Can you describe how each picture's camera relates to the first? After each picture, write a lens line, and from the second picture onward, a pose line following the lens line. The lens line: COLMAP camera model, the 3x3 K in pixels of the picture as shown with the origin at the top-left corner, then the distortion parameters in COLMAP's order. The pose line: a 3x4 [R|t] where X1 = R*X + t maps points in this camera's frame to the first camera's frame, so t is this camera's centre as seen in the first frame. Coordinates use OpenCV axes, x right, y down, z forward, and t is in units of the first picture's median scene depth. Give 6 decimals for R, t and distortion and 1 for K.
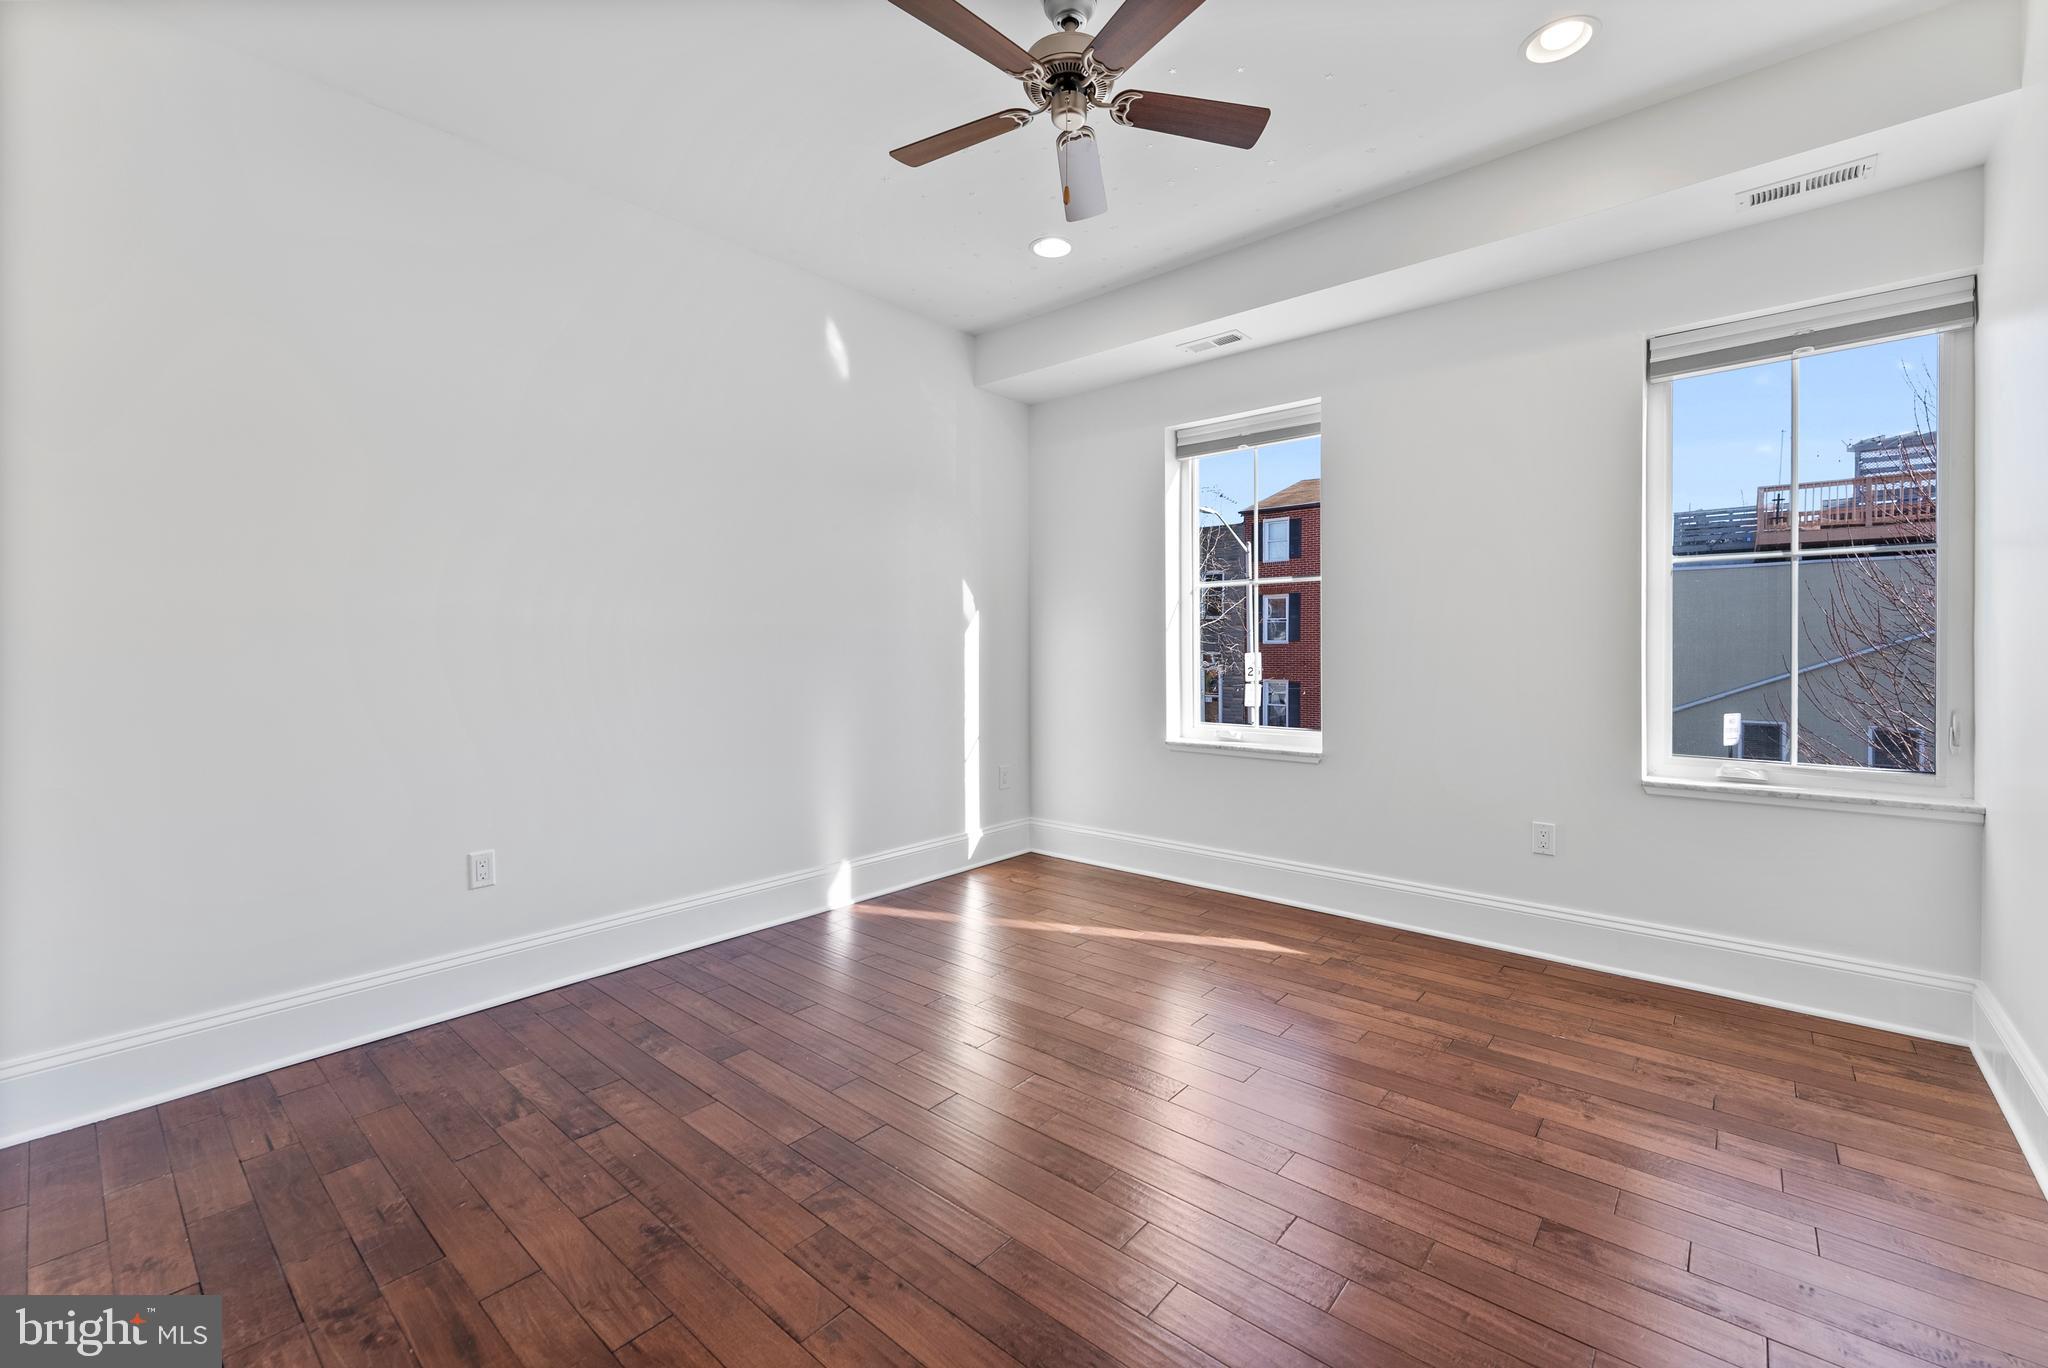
lens RADIAL K [[859.4, 0, 1026.3], [0, 859.4, 642.8], [0, 0, 1]] dist [0.000942, 0.000061]
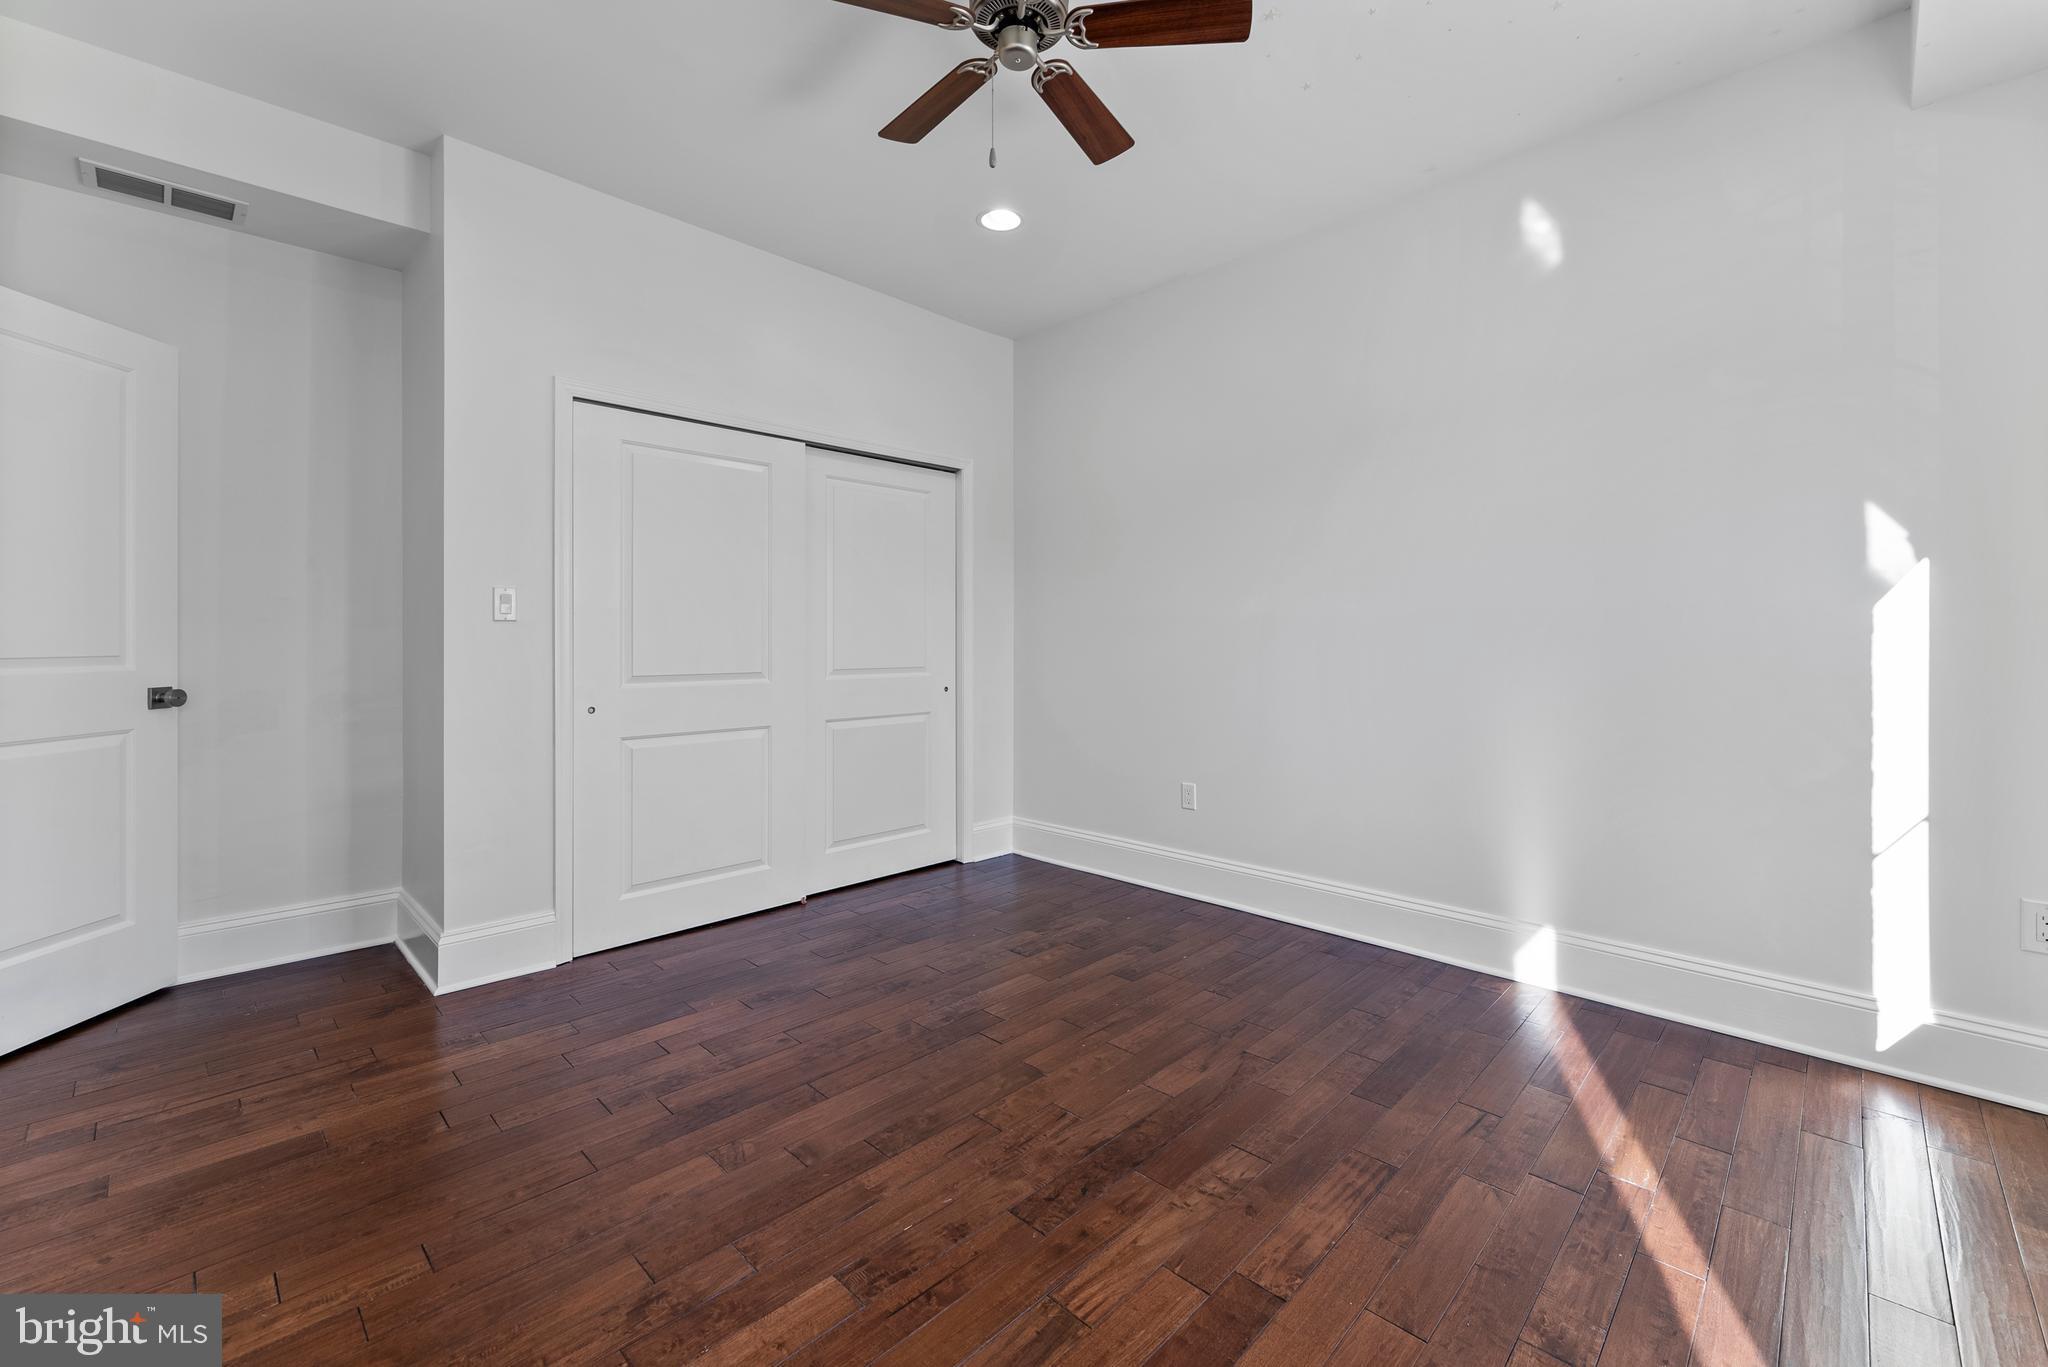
lens RADIAL K [[828.1, 0, 1026.0], [0, 828.1, 629.9], [0, 0, 1]] dist [0.000633, -0.000089]
pose [[-0.069455, -0.006997, -0.997561, 0.545624], [0.008457, 0.999935, -0.007603, 0.002397], [0.997549, -0.008965, -0.069391, 0.631339]]
